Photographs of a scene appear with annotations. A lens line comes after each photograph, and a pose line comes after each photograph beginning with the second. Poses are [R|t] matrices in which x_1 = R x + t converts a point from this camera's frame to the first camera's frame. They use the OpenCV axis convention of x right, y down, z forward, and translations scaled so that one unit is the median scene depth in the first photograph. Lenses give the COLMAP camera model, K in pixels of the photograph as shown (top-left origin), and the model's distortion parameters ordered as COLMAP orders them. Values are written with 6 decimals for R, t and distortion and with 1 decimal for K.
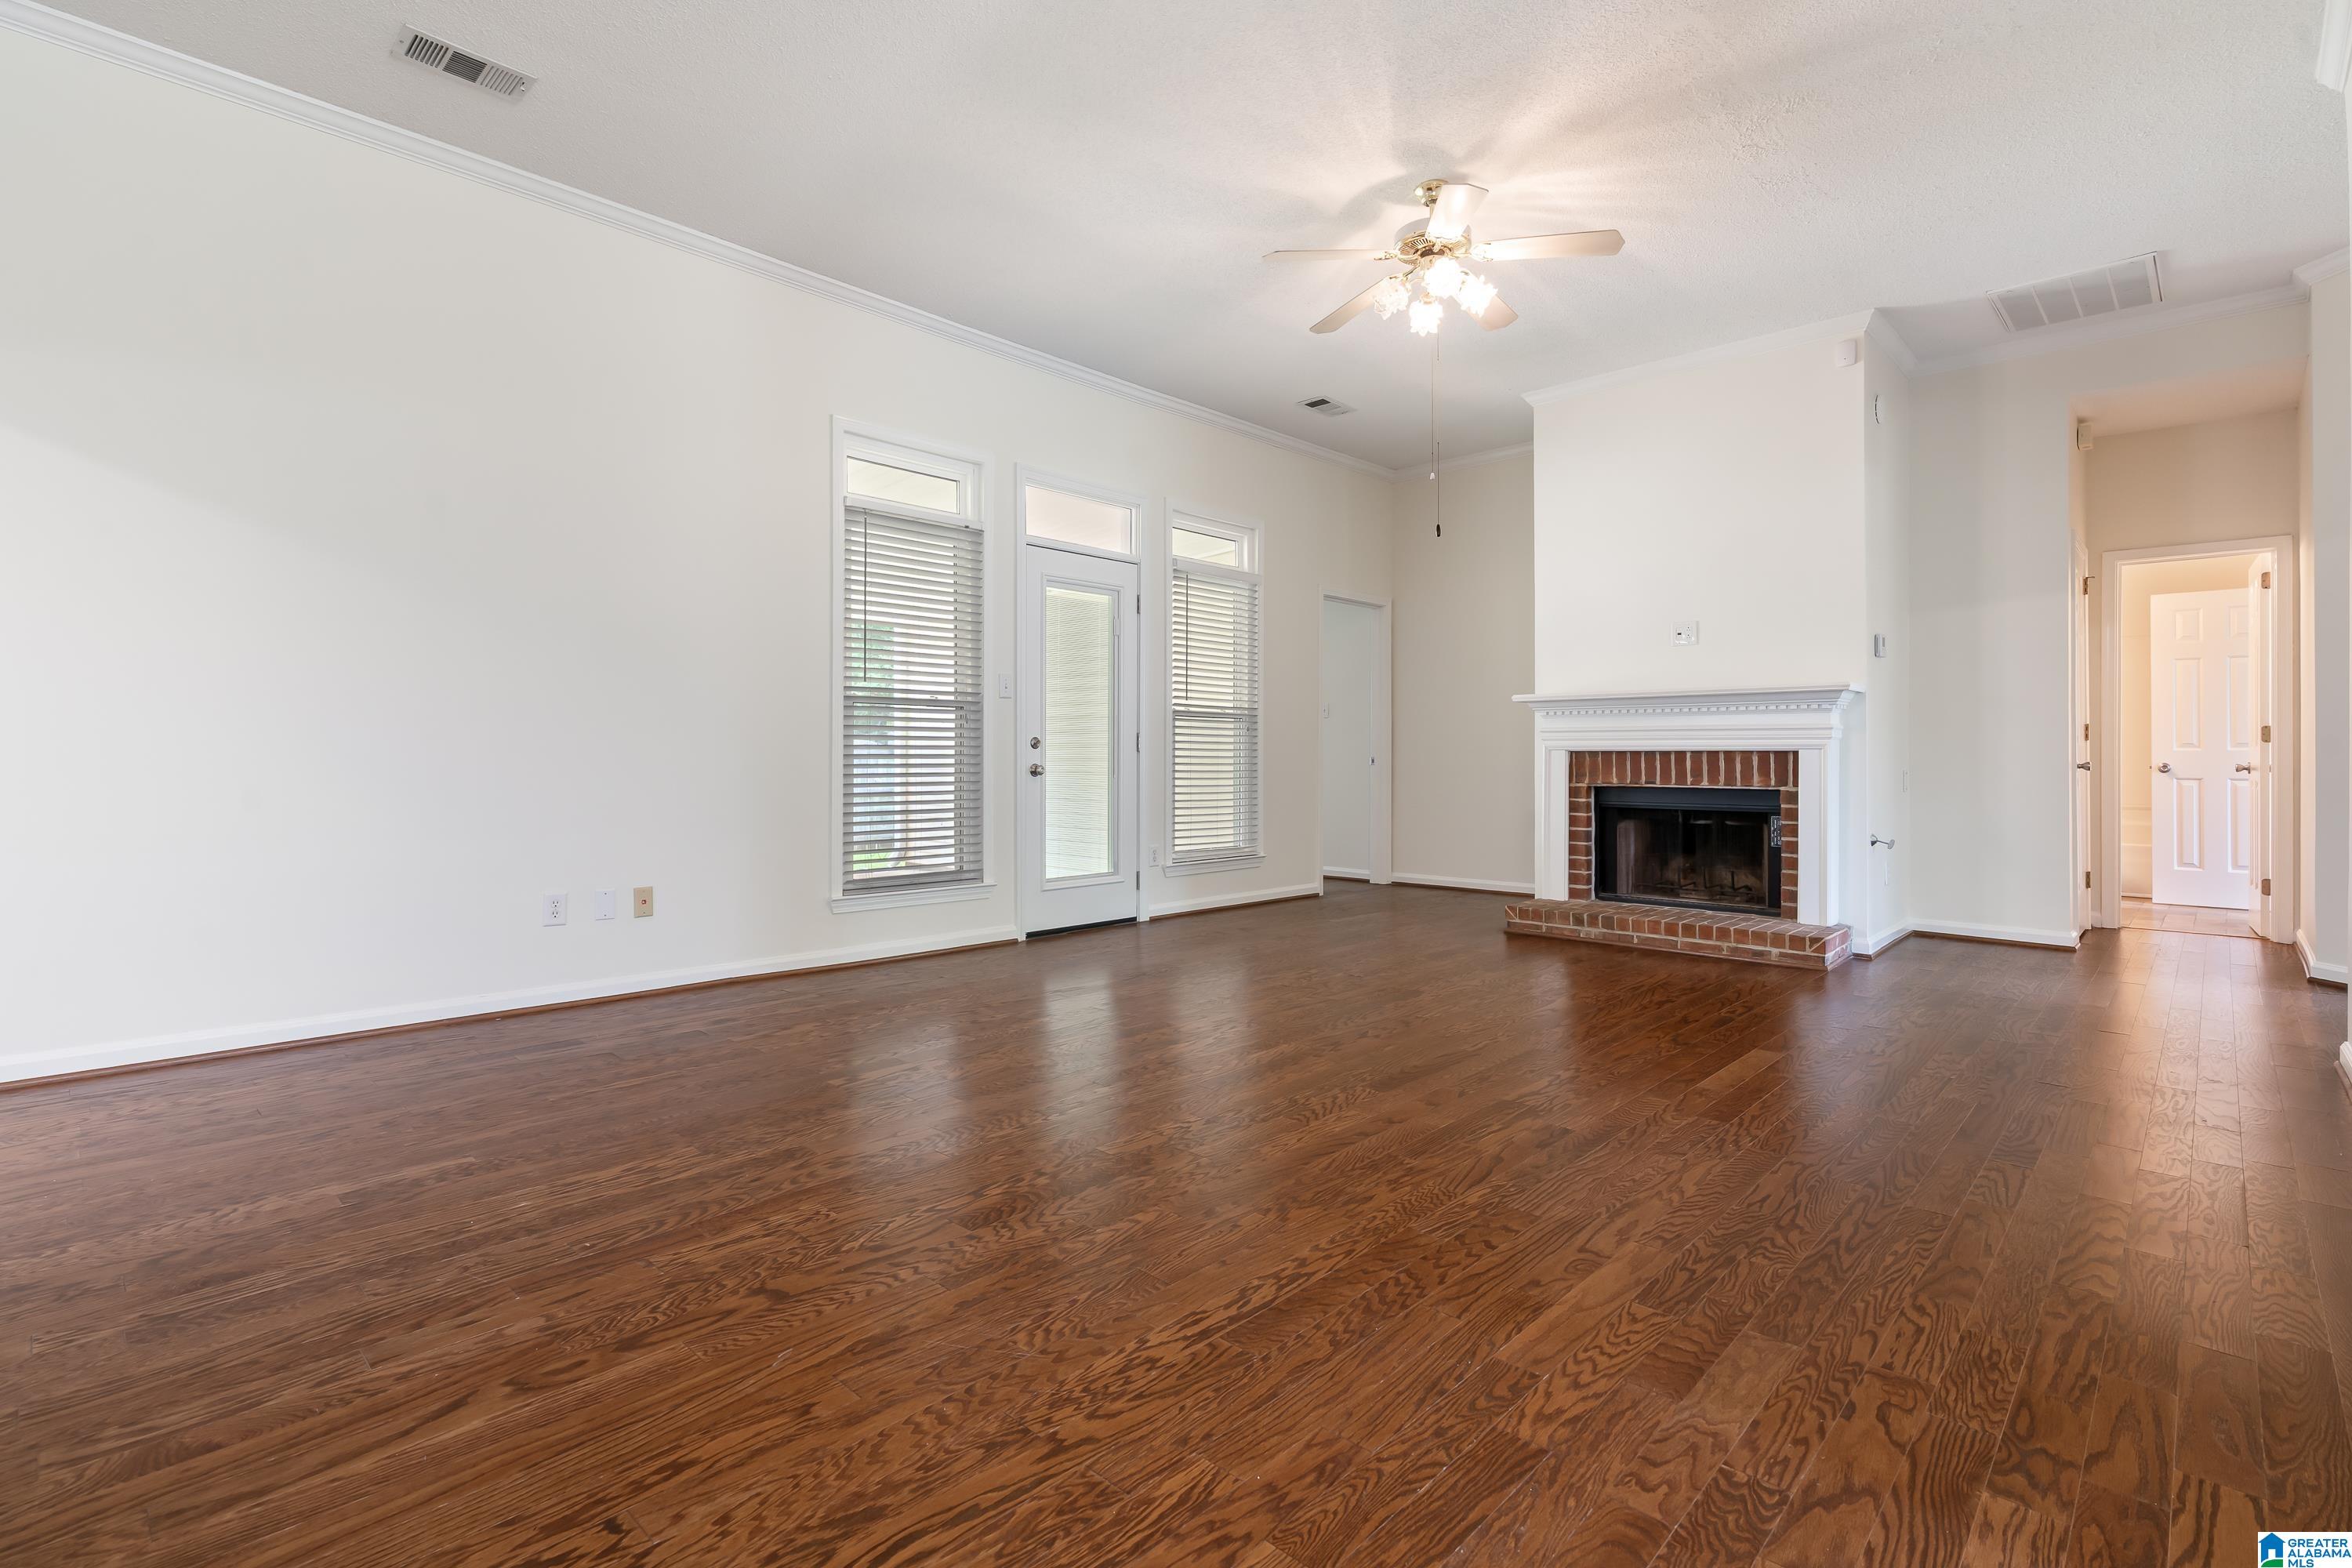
lens RADIAL K [[1080.2, 0, 1156.7], [0, 1080.2, 751.3], [0, 0, 1]] dist [-0.009577, 0.004406]
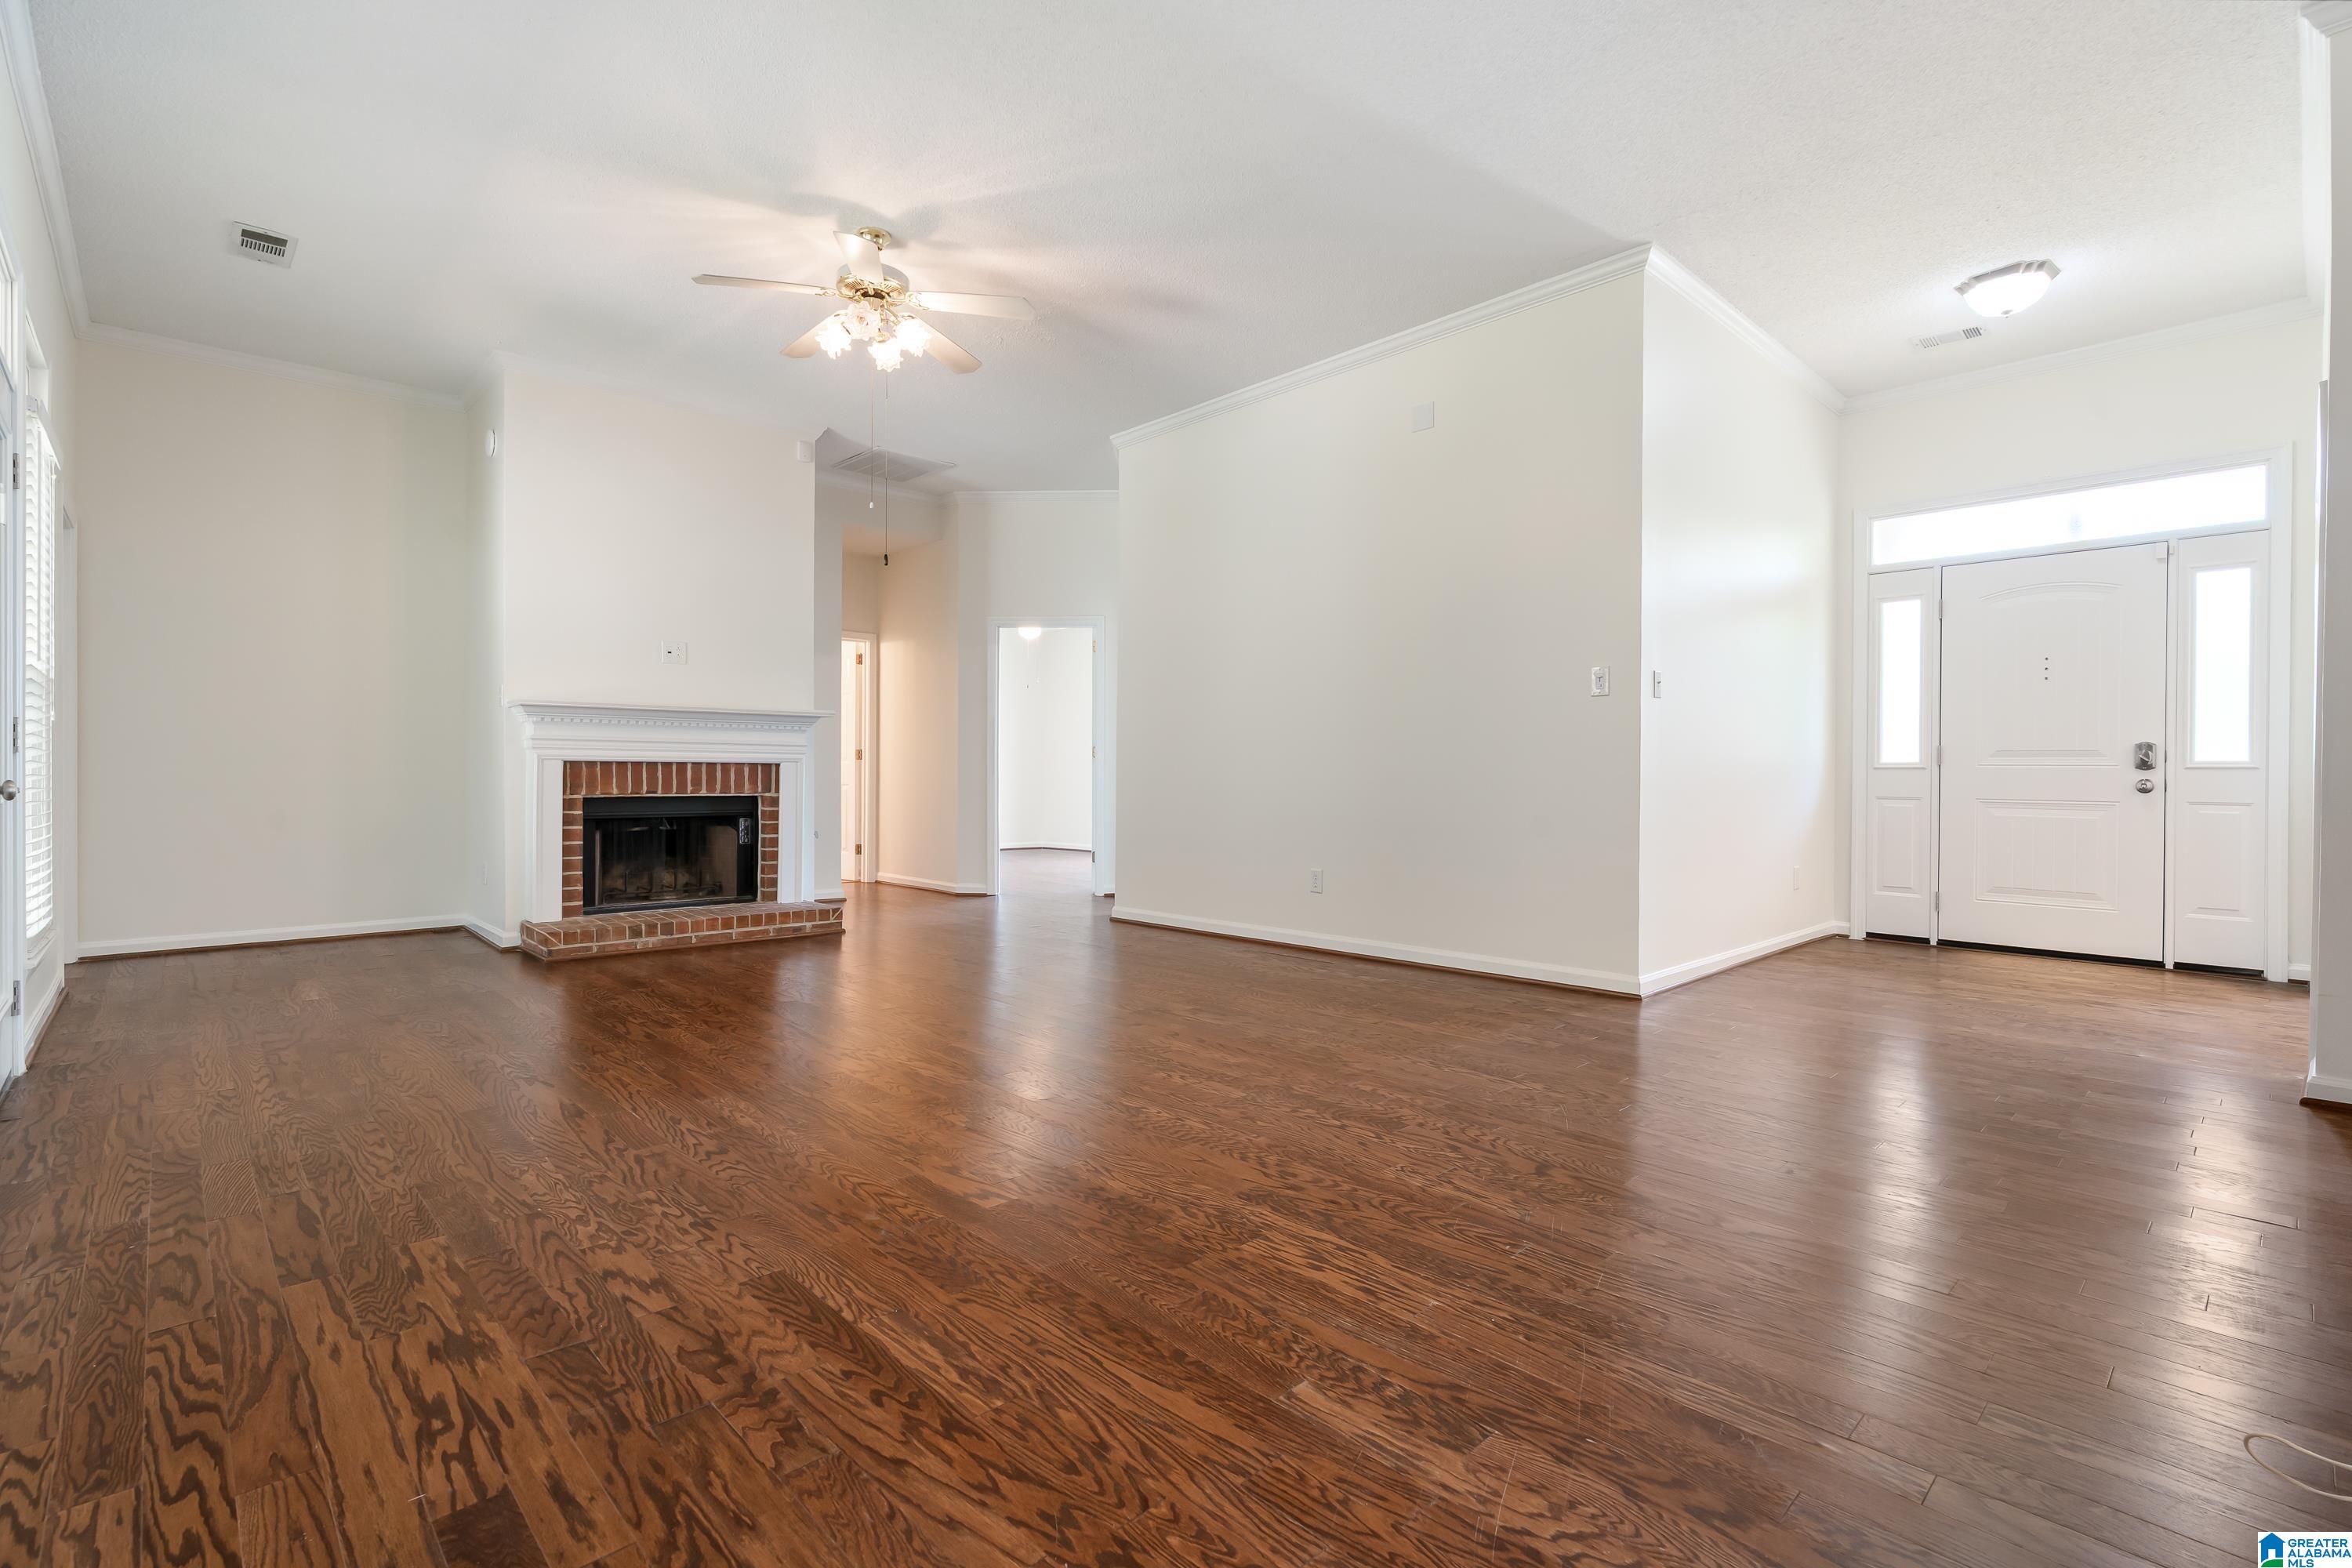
lens RADIAL K [[1080.2, 0, 1163.6], [0, 1080.2, 781.8], [0, 0, 1]] dist [-0.009577, 0.004406]
pose [[0.051110, -0.009195, 0.998651, -0.611934], [-0.010311, 0.999899, 0.009734, 0.004219], [-0.998640, -0.010794, 0.051010, 0.501185]]
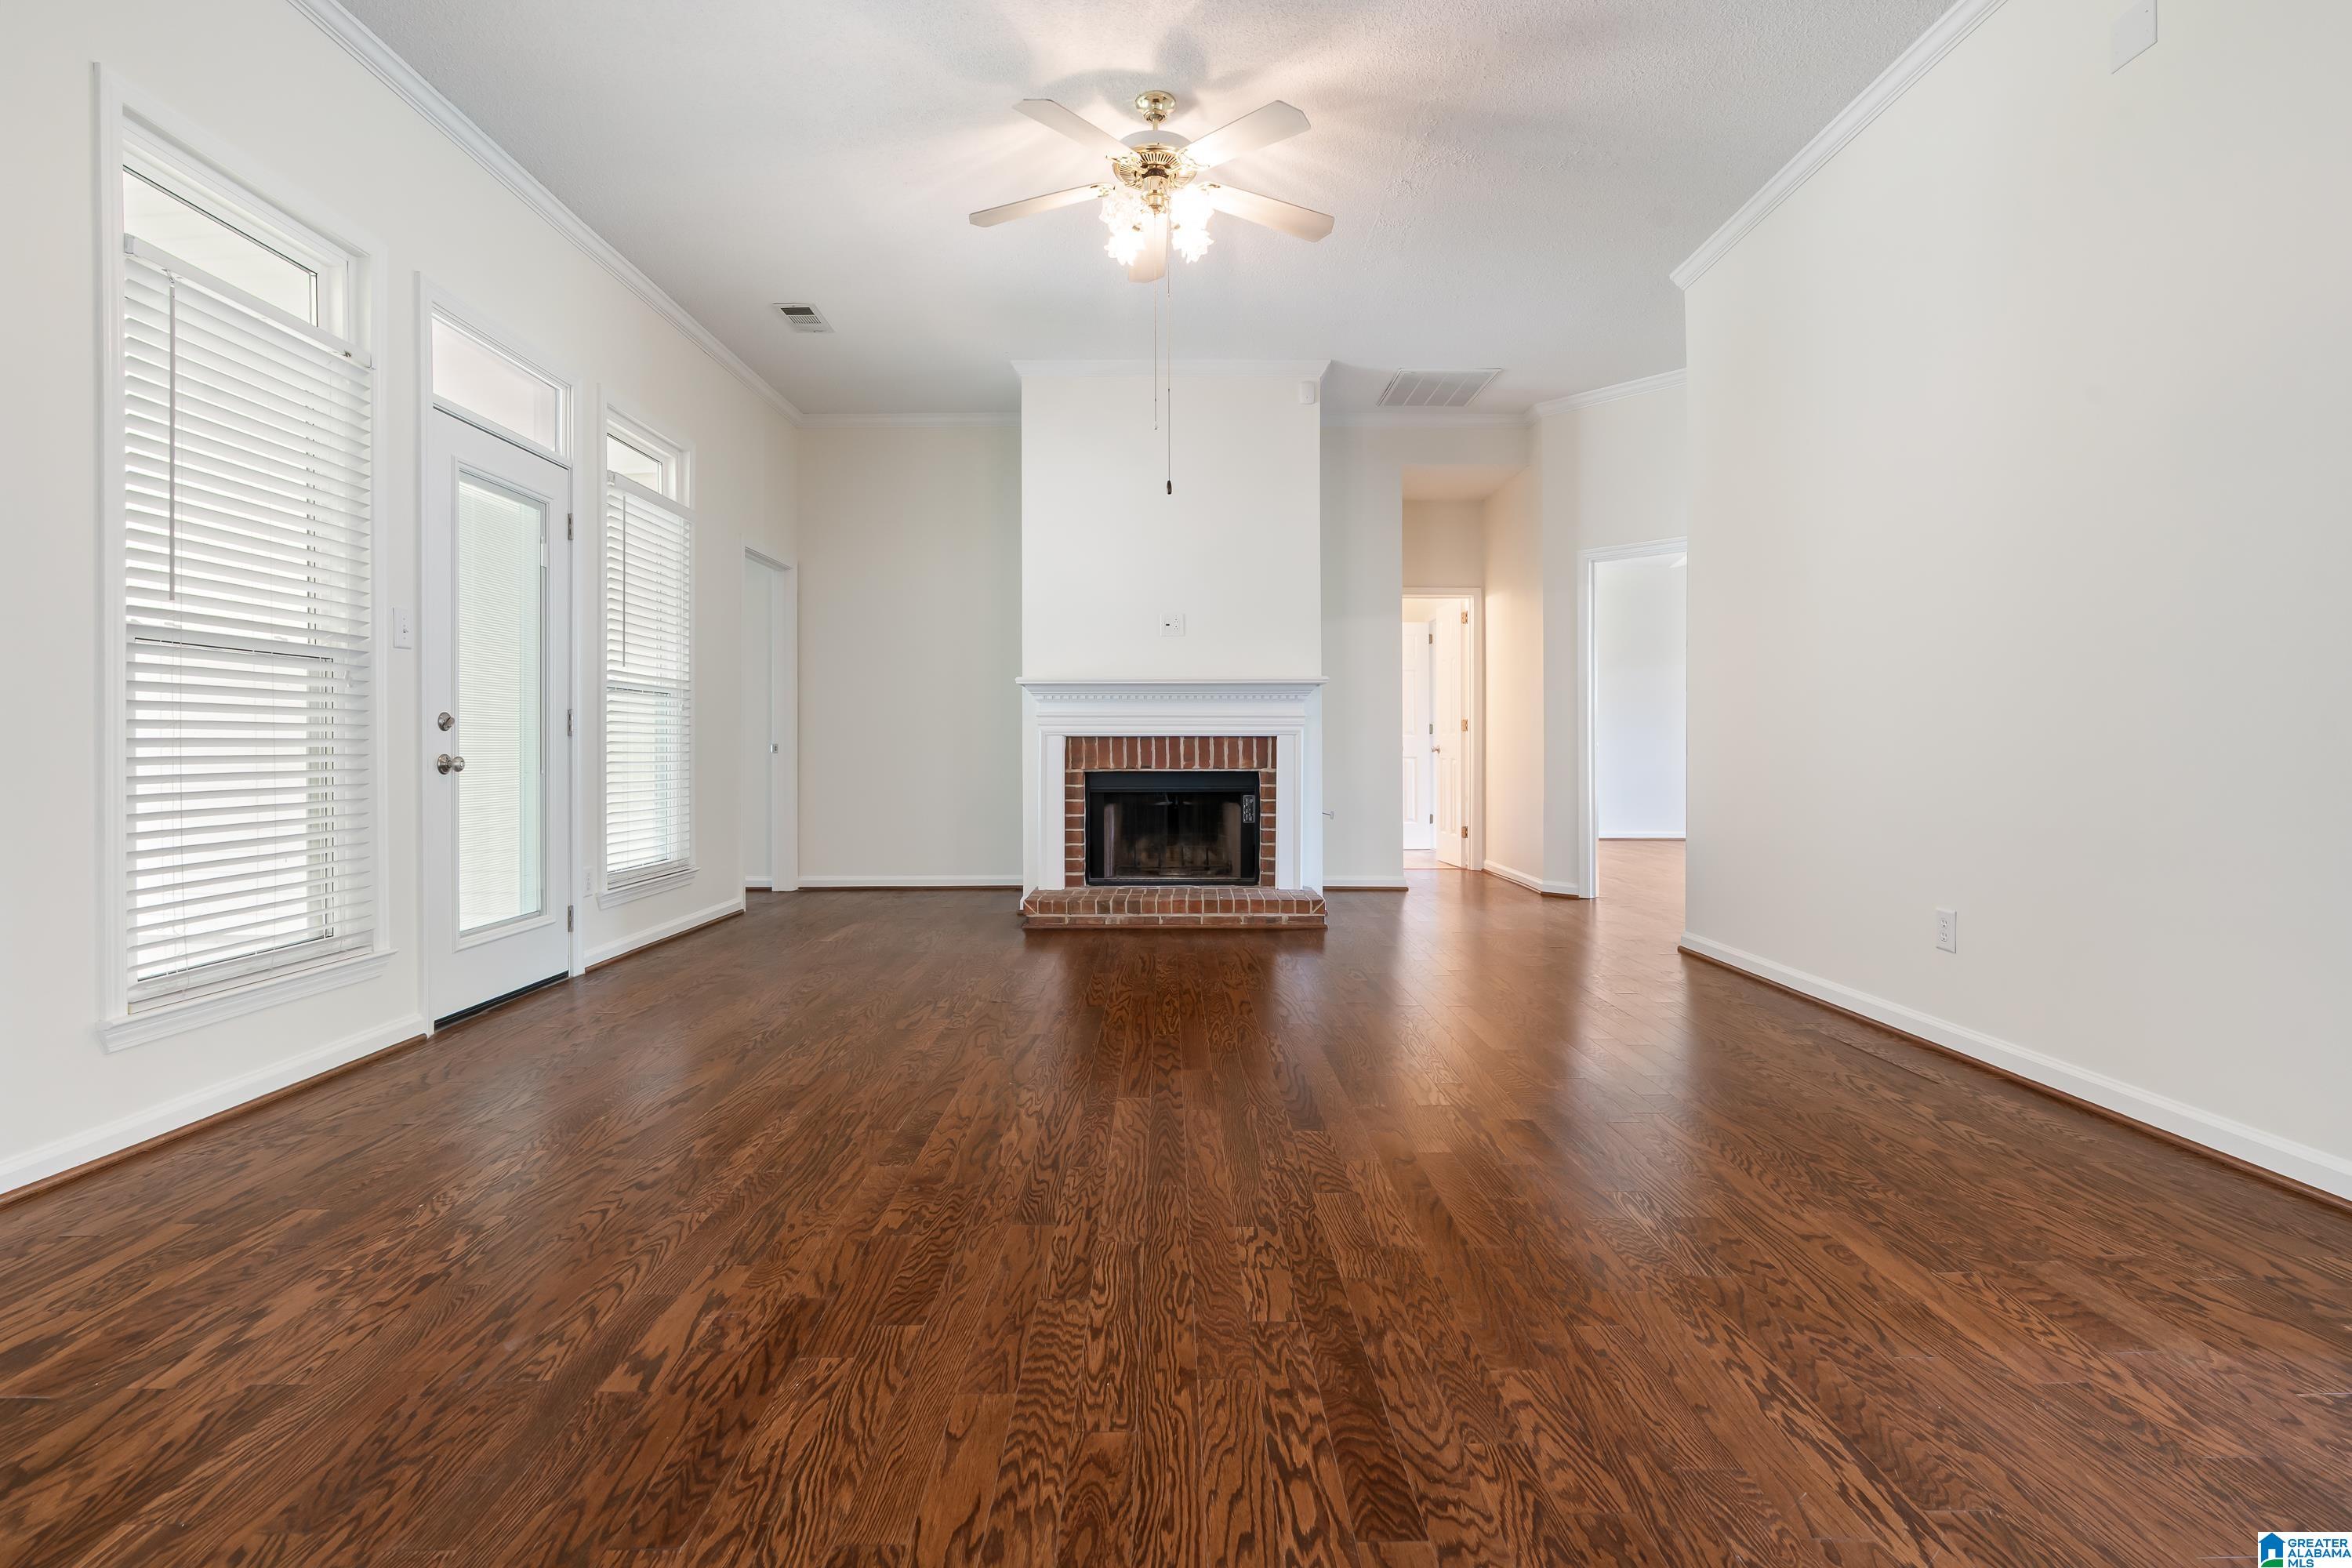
lens RADIAL K [[1080.2, 0, 1162.8], [0, 1080.2, 739.2], [0, 0, 1]] dist [-0.009577, 0.004406]
pose [[0.716919, 0.000539, 0.697156, -0.276103], [0.000002, 1.000000, -0.000775, 0.003656], [-0.697156, 0.000557, 0.716919, 0.274612]]
